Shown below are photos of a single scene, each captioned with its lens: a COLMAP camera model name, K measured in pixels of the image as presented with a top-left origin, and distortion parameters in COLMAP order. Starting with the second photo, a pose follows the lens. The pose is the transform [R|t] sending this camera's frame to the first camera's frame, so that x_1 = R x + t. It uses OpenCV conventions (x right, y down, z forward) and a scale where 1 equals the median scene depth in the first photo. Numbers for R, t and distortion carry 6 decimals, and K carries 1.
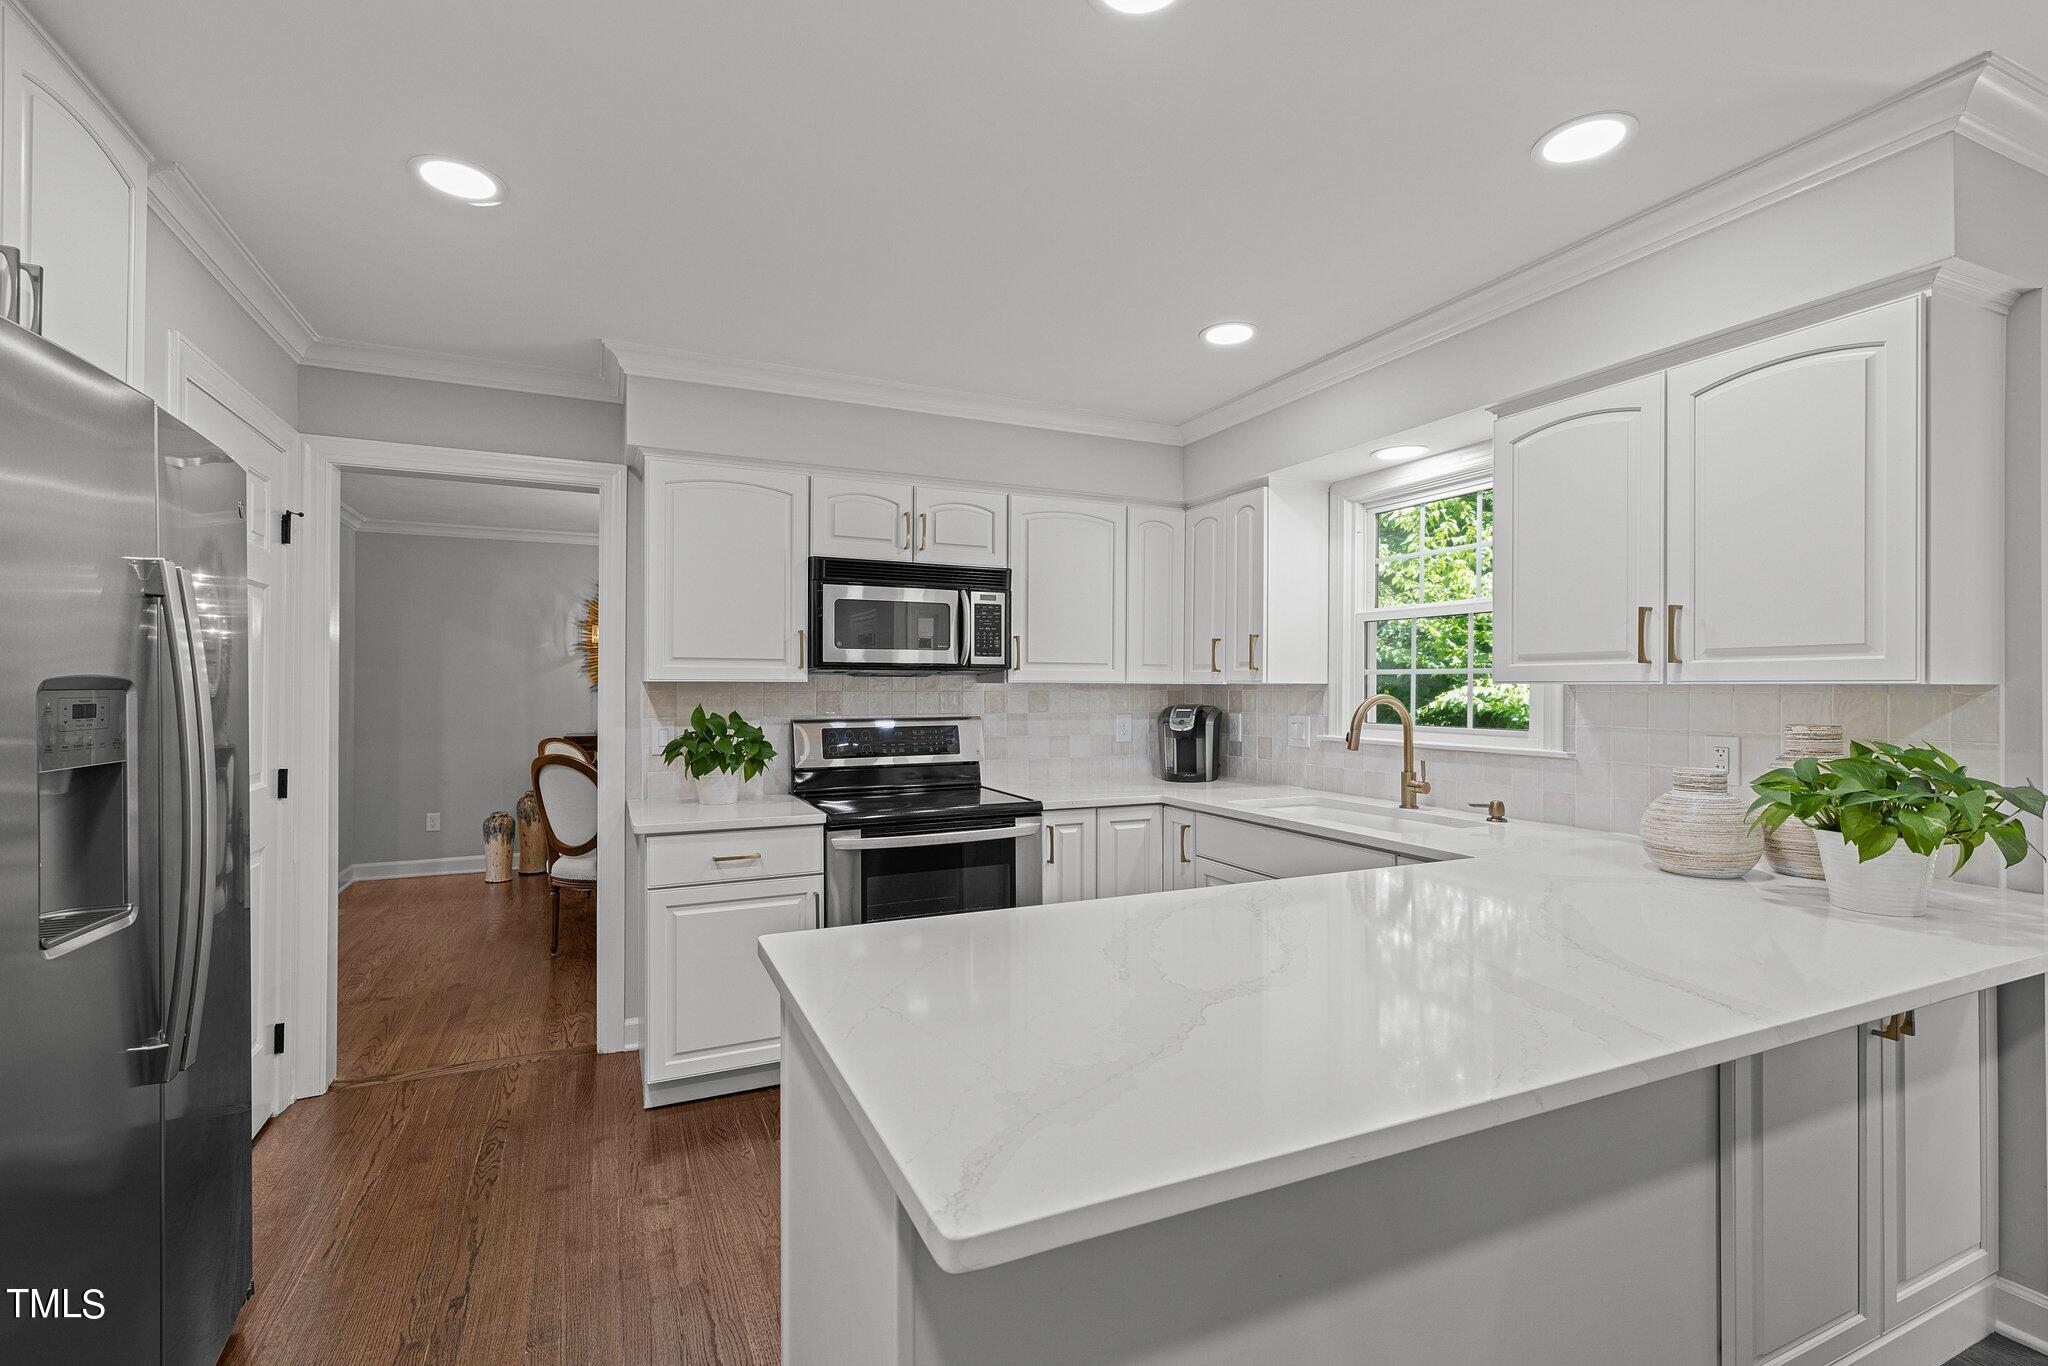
lens RADIAL K [[858.3, 0, 1087.2], [0, 858.3, 684.2], [0, 0, 1]] dist [0.002846, 0.000554]
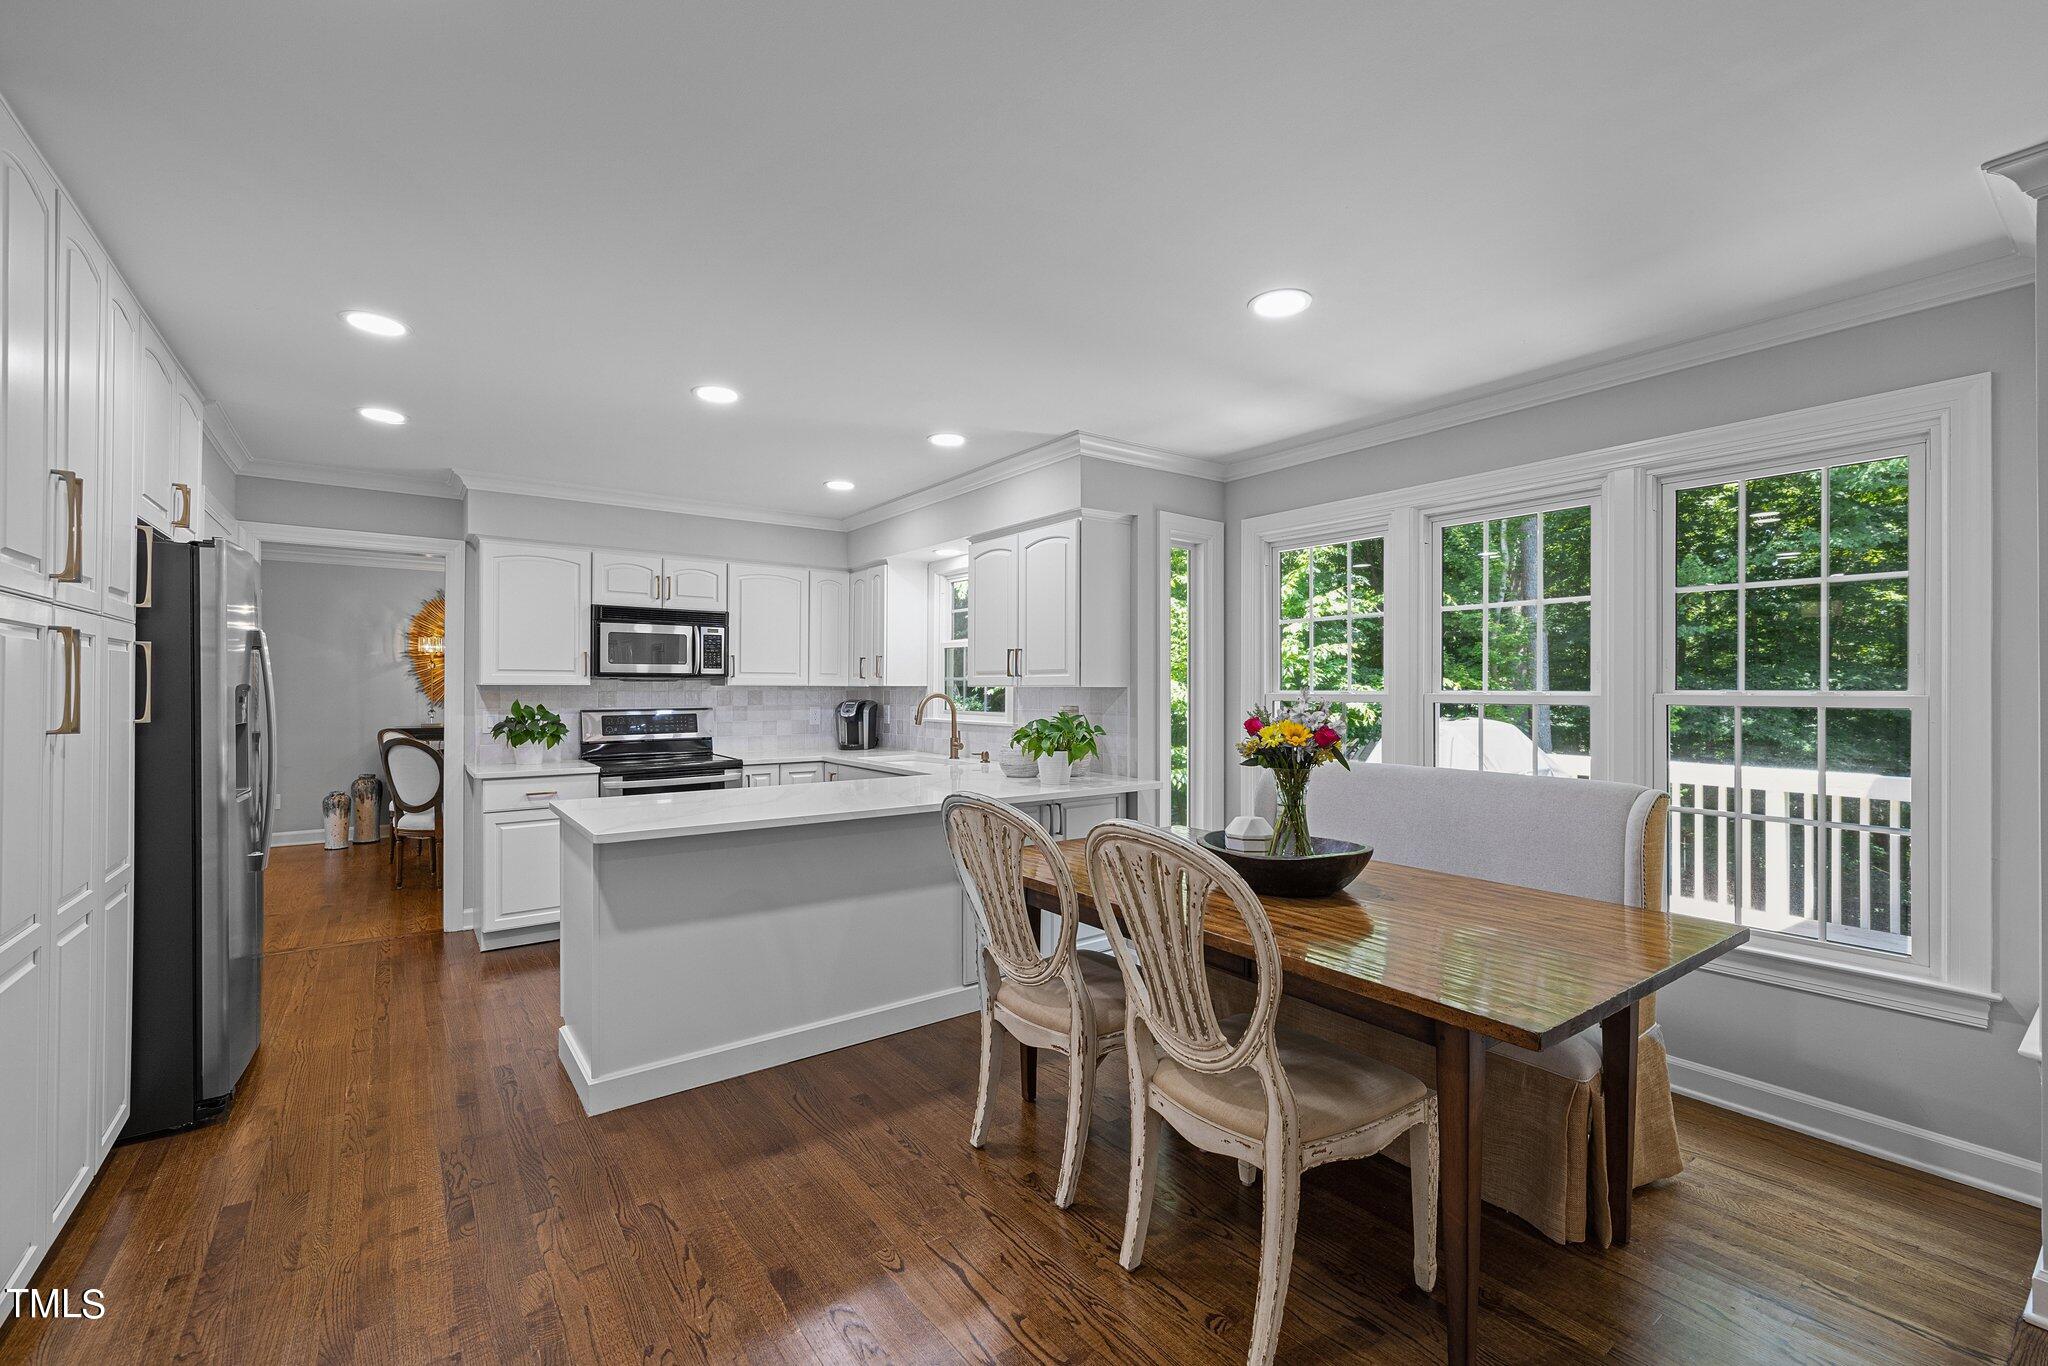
lens RADIAL K [[882.5, 0, 1025.5], [0, 882.5, 679.5], [0, 0, 1]] dist [0.002756, 0.000157]
pose [[0.994180, 0.000344, 0.107730, 0.277111], [0.000199, 0.999987, -0.005026, -0.004342], [-0.107730, 0.005018, 0.994168, -0.654516]]
